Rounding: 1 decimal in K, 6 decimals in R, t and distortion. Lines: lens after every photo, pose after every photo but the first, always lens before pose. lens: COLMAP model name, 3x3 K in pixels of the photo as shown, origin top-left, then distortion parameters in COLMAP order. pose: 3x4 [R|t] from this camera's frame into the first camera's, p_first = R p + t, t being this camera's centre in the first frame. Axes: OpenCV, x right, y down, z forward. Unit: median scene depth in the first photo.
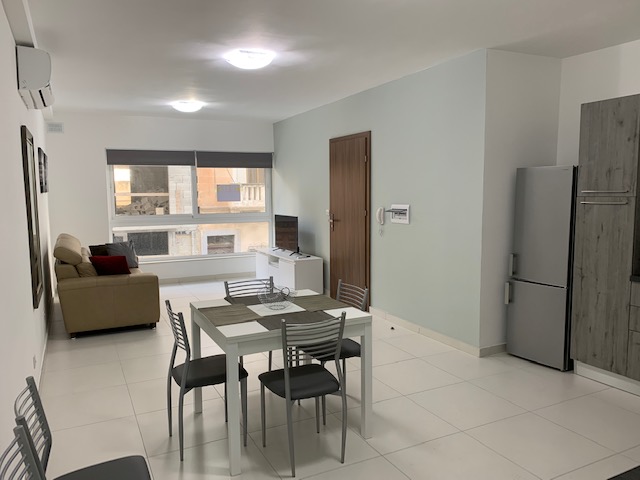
lens RADIAL K [[488.9, 0, 321.6], [0, 488.9, 240.5], [0, 0, 1]] dist [0.035388, -0.003362]
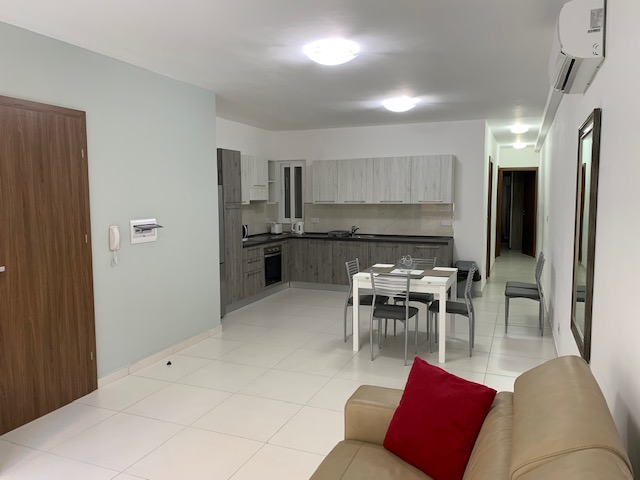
lens RADIAL K [[488.9, 0, 319.1], [0, 488.9, 238.3], [0, 0, 1]] dist [0.035388, -0.003362]
pose [[-0.659776, -0.051508, 0.749695, -0.852021], [0.089490, 0.985163, 0.146443, -0.177694], [-0.746115, 0.163710, -0.645377, 1.717872]]
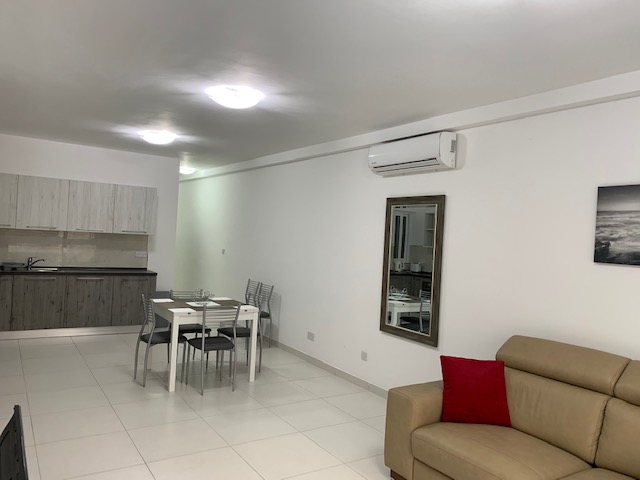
lens RADIAL K [[488.9, 0, 318.9], [0, 488.9, 241.7], [0, 0, 1]] dist [0.035388, -0.003362]
pose [[-0.992111, -0.045791, -0.116696, -0.230369], [-0.059613, 0.991241, 0.117846, -0.224138], [0.110277, 0.123873, -0.986151, 2.042389]]
